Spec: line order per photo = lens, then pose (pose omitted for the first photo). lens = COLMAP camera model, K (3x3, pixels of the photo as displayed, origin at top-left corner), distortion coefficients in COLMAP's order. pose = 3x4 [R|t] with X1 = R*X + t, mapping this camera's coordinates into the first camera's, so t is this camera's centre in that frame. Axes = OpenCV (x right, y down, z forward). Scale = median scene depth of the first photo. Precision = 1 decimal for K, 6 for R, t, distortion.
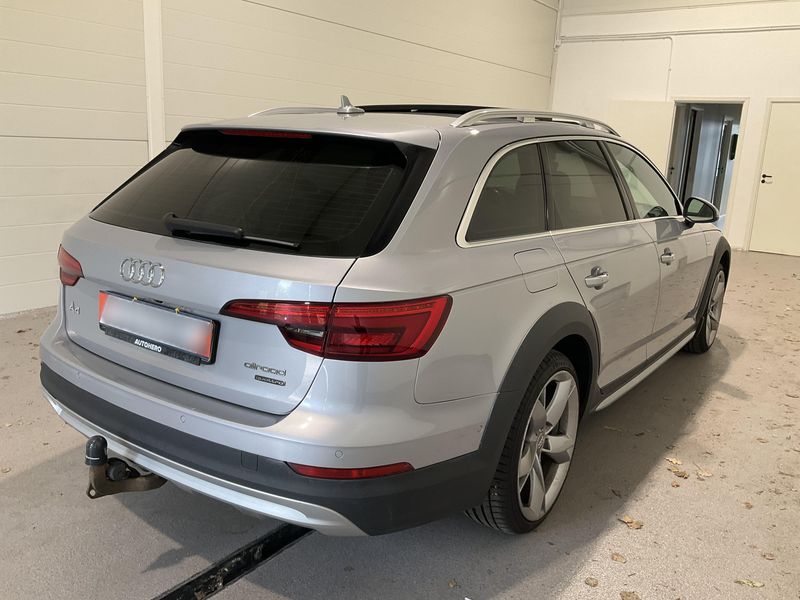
lens RADIAL K [[686.5, 0, 400.0], [0, 686.5, 300.0], [0, 0, 1]] dist [0.029140, -0.007741]
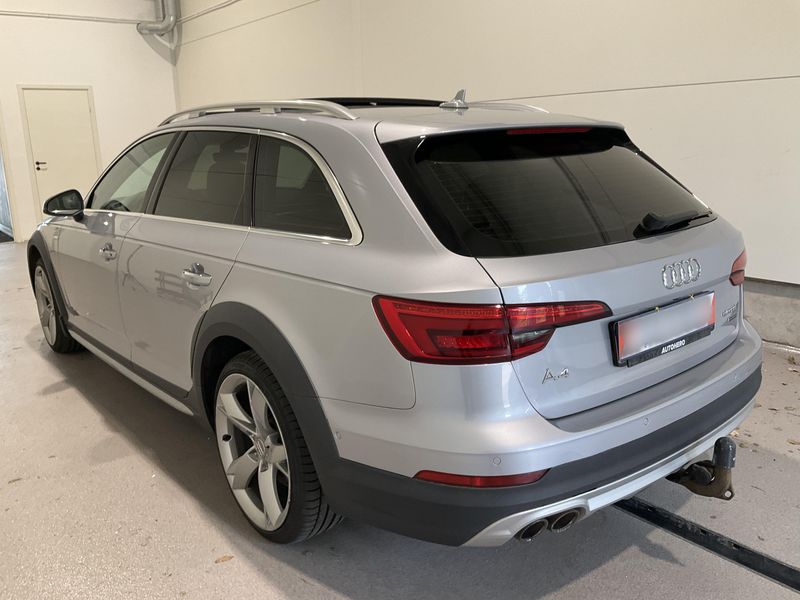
lens RADIAL K [[686.5, 0, 400.0], [0, 686.5, 300.0], [0, 0, 1]] dist [0.029140, -0.007741]
pose [[0.285215, -0.279040, 0.916945, -1.338522], [0.258635, 0.943600, 0.206704, -0.297035], [-0.922909, 0.178199, 0.341298, 0.989546]]
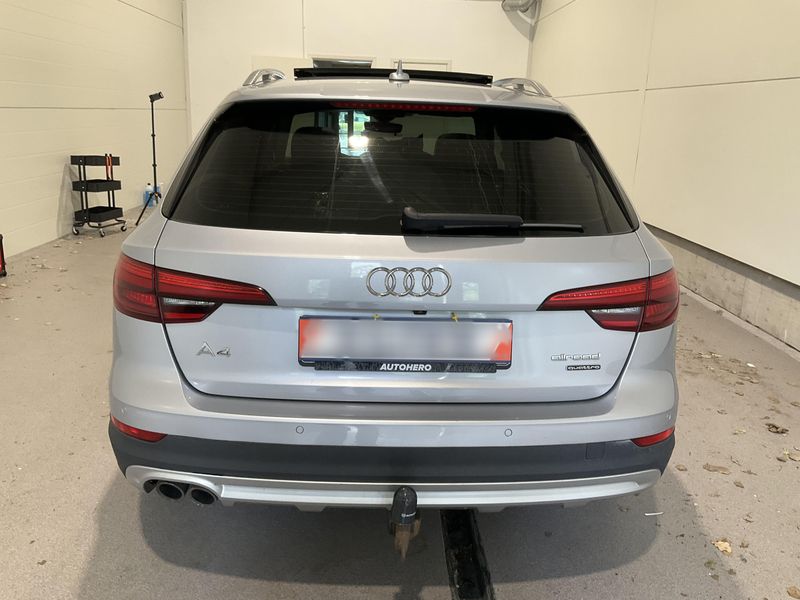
lens RADIAL K [[686.5, 0, 400.0], [0, 686.5, 300.0], [0, 0, 1]] dist [0.029140, -0.007741]
pose [[0.796094, -0.181296, 0.577379, -0.824643], [0.142942, 0.983408, 0.111699, -0.108007], [-0.588050, -0.006391, 0.808800, 0.316025]]
